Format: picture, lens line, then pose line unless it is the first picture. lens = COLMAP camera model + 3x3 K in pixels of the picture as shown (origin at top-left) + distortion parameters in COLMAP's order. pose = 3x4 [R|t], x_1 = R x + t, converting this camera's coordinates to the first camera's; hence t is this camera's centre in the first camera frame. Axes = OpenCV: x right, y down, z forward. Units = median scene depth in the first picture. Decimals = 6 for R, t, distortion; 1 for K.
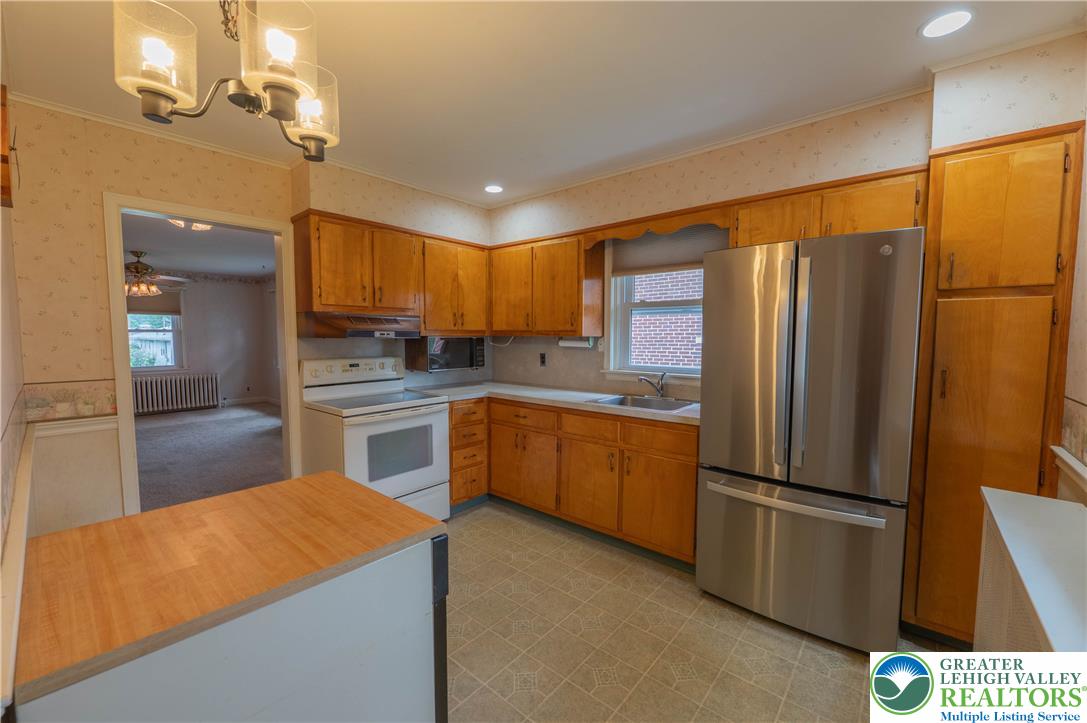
lens RADIAL K [[431.6, 0, 543.5], [0, 431.6, 361.5], [0, 0, 1]] dist [-0.006143, -0.000143]
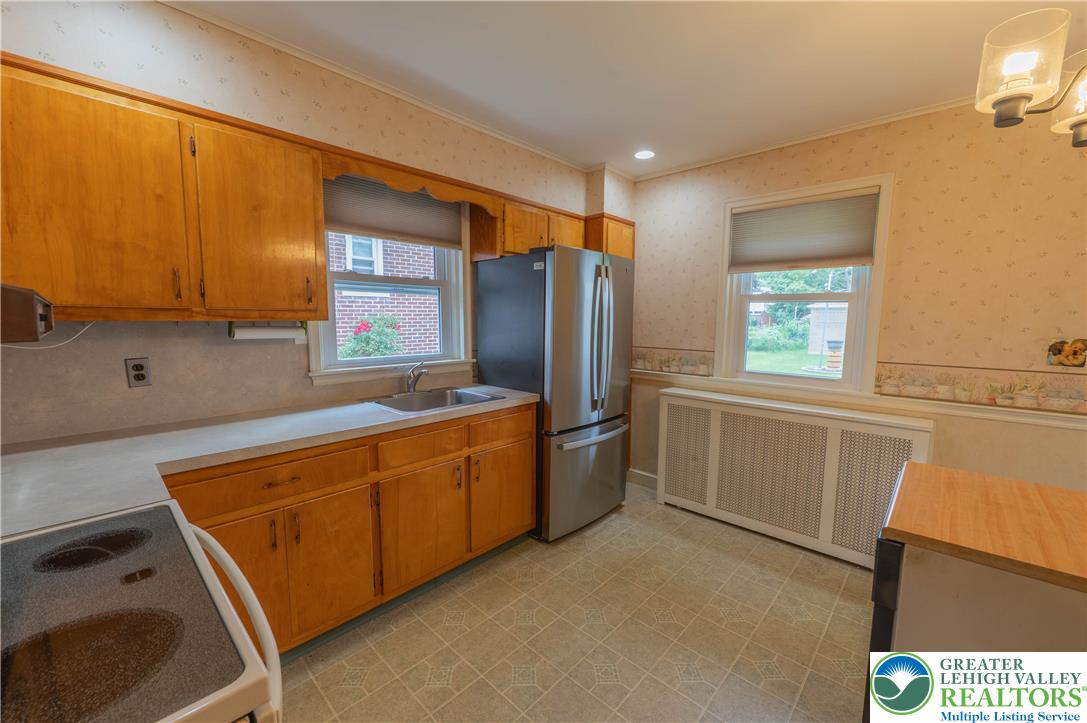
lens RADIAL K [[431.6, 0, 543.5], [0, 431.6, 361.5], [0, 0, 1]] dist [-0.006143, -0.000143]
pose [[0.049207, -0.101766, 0.993591, -0.673149], [0.056731, 0.993474, 0.098945, -0.056348], [-0.997176, 0.051499, 0.054660, 0.864490]]
